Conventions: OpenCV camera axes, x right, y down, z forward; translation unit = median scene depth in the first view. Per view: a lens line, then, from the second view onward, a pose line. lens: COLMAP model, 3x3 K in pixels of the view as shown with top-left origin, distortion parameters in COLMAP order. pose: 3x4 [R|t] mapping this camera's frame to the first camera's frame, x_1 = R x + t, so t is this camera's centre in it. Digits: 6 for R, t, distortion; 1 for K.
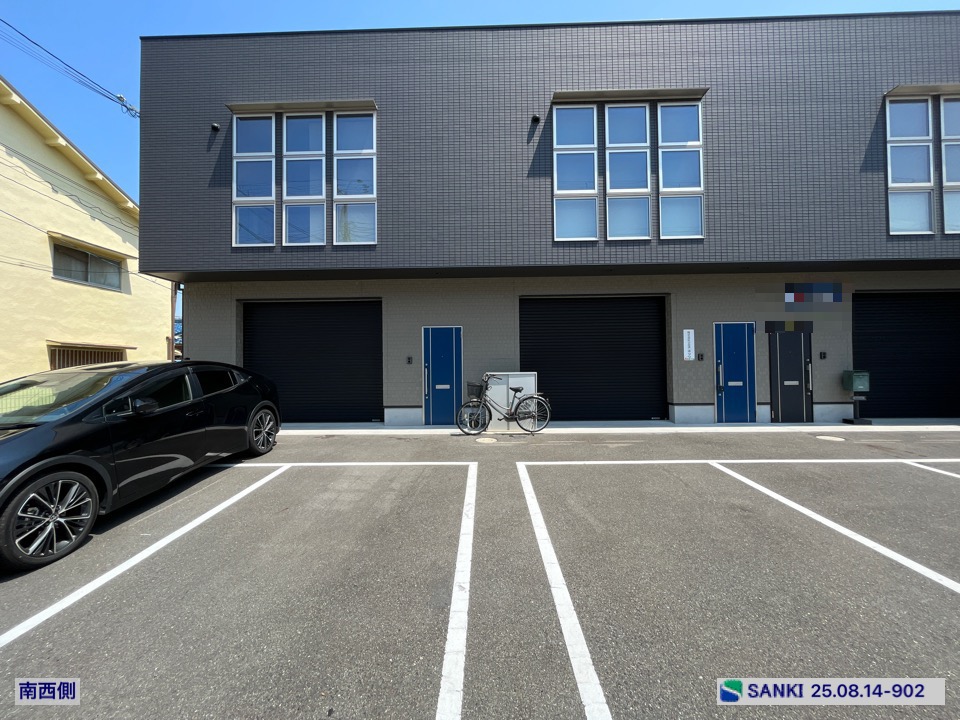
lens RADIAL K [[386.8, 0, 478.6], [0, 386.8, 359.2], [0, 0, 1]] dist [-0.002620, 0.000374]
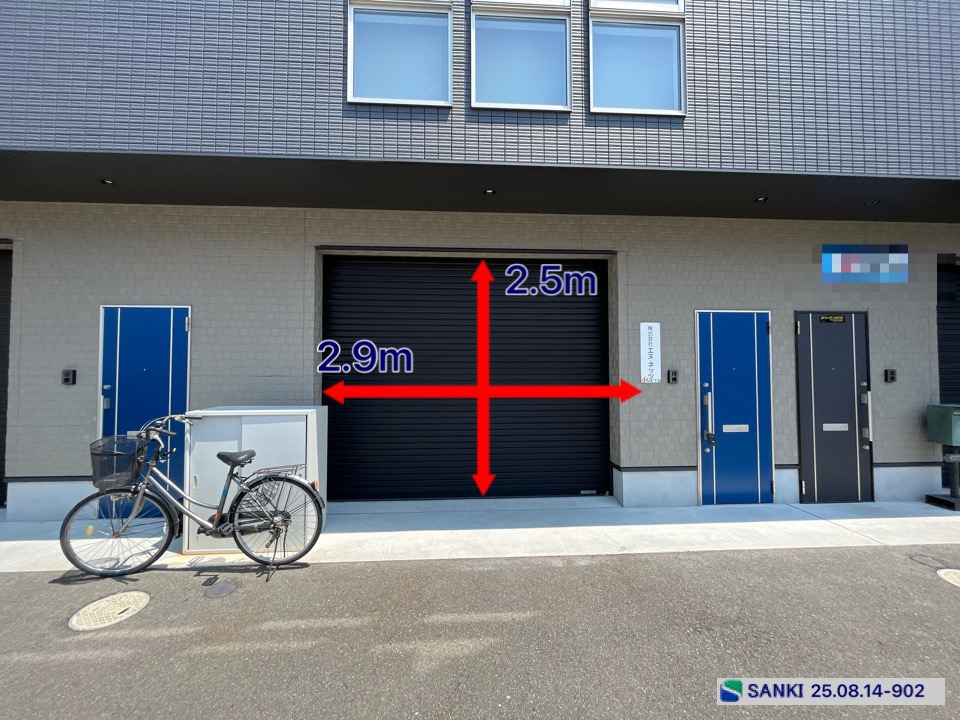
lens RADIAL K [[386.8, 0, 476.6], [0, 386.8, 360.1], [0, 0, 1]] dist [-0.002620, 0.000374]
pose [[0.996336, 0.012708, 0.084576, 0.273221], [-0.011640, 0.999846, -0.013106, -0.017613], [-0.084729, 0.012073, 0.996331, 0.512762]]
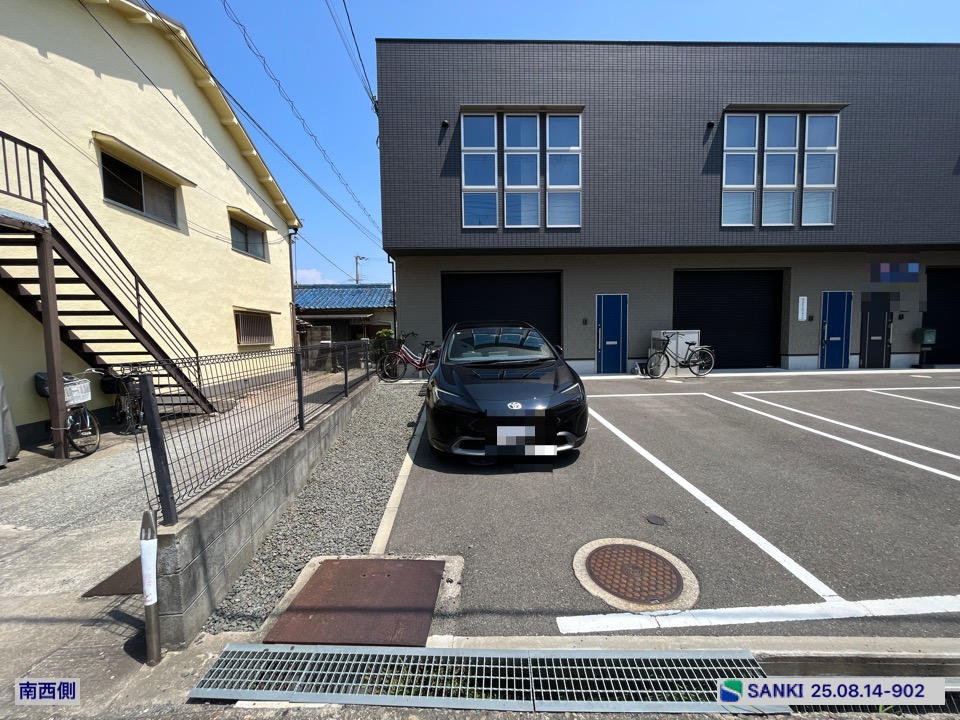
lens RADIAL K [[386.8, 0, 477.6], [0, 386.8, 359.2], [0, 0, 1]] dist [-0.002620, 0.000374]
pose [[0.998405, -0.009292, 0.055696, -0.607280], [0.004358, 0.996105, 0.088072, 0.011862], [-0.056297, -0.087689, 0.994556, -0.226289]]
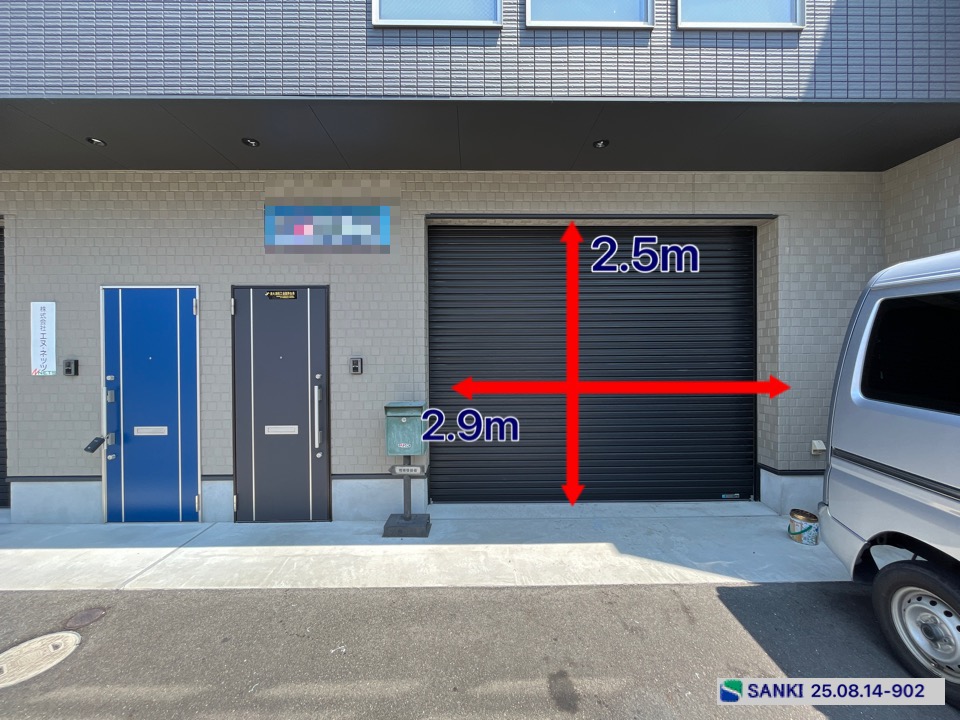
lens RADIAL K [[386.8, 0, 486.0], [0, 386.8, 359.0], [0, 0, 1]] dist [-0.002620, 0.000374]
pose [[0.999181, 0.006041, 0.040015, 1.017324], [-0.007221, 0.999542, 0.029397, -0.031030], [-0.039819, -0.029662, 0.998767, 0.564997]]
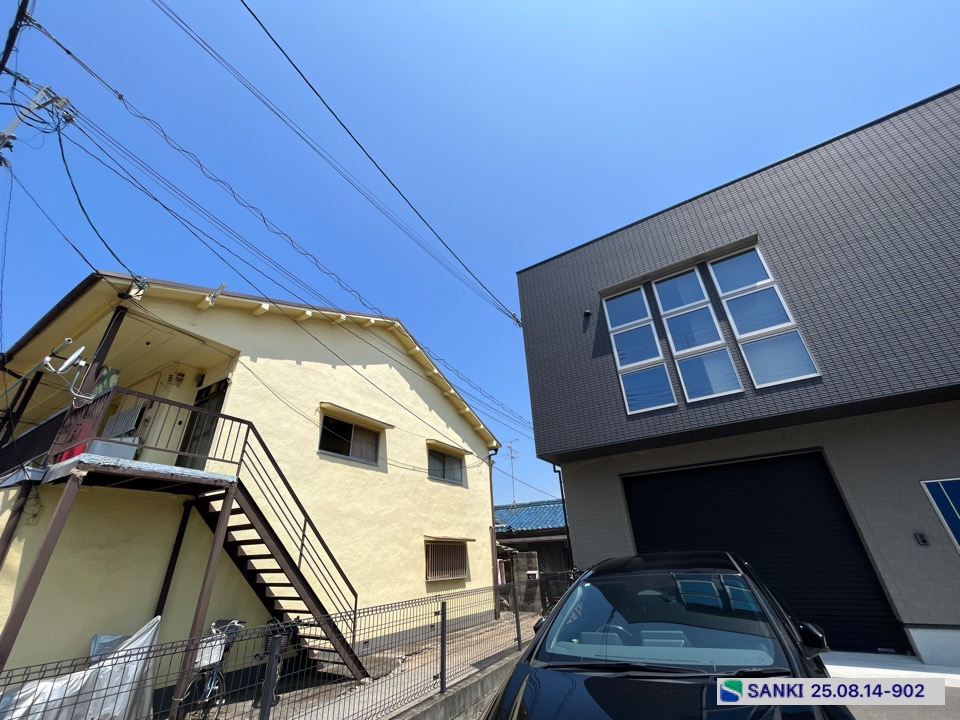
lens RADIAL K [[386.8, 0, 478.0], [0, 386.8, 359.4], [0, 0, 1]] dist [-0.002620, 0.000374]
pose [[0.855817, -0.257157, -0.448829, -0.452064], [0.039917, 0.897917, -0.438351, -0.014005], [0.515736, 0.357232, 0.778718, 0.030782]]
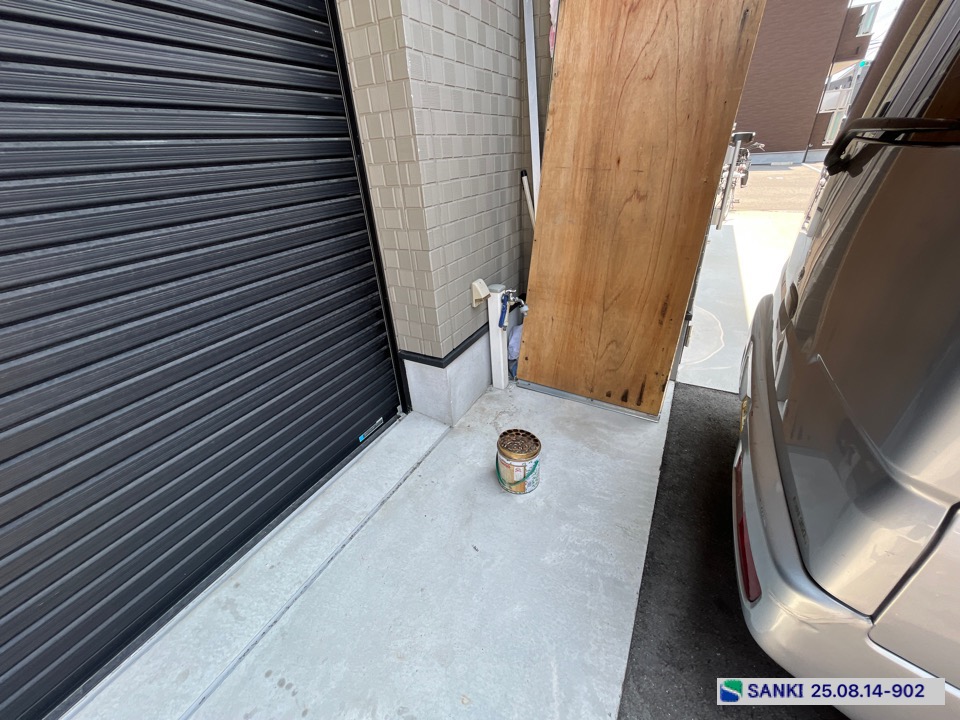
lens RADIAL K [[386.8, 0, 476.3], [0, 386.8, 364.0], [0, 0, 1]] dist [-0.002620, 0.000374]
pose [[0.465574, -0.444293, 0.765405, 1.200673], [0.027961, 0.871808, 0.489049, -0.001343], [-0.884567, -0.206287, 0.418314, 0.868846]]
